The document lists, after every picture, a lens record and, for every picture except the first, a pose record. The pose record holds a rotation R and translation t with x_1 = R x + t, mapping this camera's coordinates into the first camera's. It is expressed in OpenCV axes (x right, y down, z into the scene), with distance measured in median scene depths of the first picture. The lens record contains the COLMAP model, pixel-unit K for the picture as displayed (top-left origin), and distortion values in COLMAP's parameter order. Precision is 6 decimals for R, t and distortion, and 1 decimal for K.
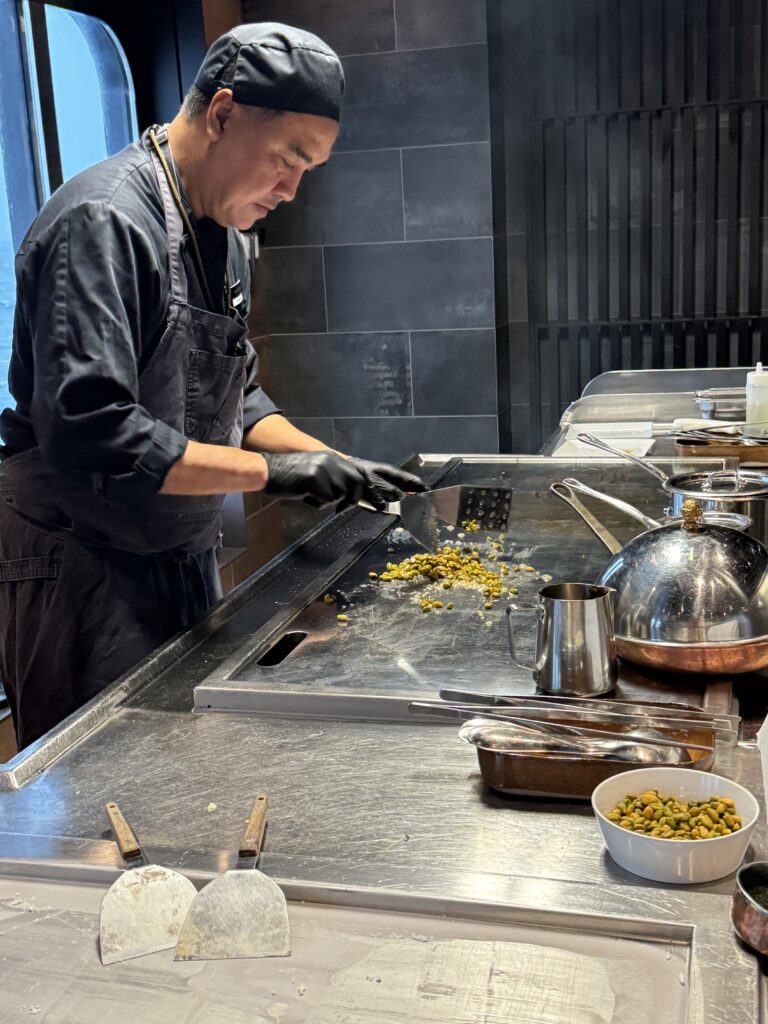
lens RADIAL K [[1287.0, 0, 401.3], [0, 1287.0, 512.9], [0, 0, 1]] dist [0.194614, -0.483369]
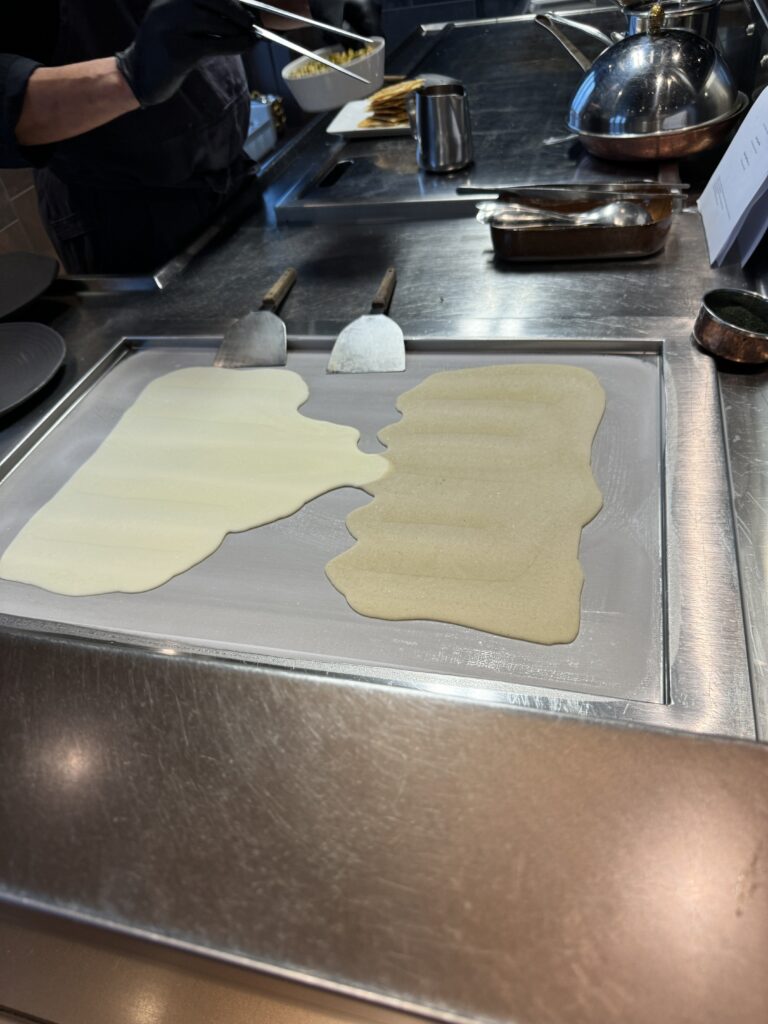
lens RADIAL K [[722.6, 0, 384.0], [0, 722.6, 512.0], [0, 0, 1]] dist [-0.000088, -0.003313]
pose [[0.995749, -0.067748, -0.062395, -0.021364], [0.089224, 0.877602, 0.471014, 0.073159], [0.022848, -0.474579, 0.879916, 0.198715]]
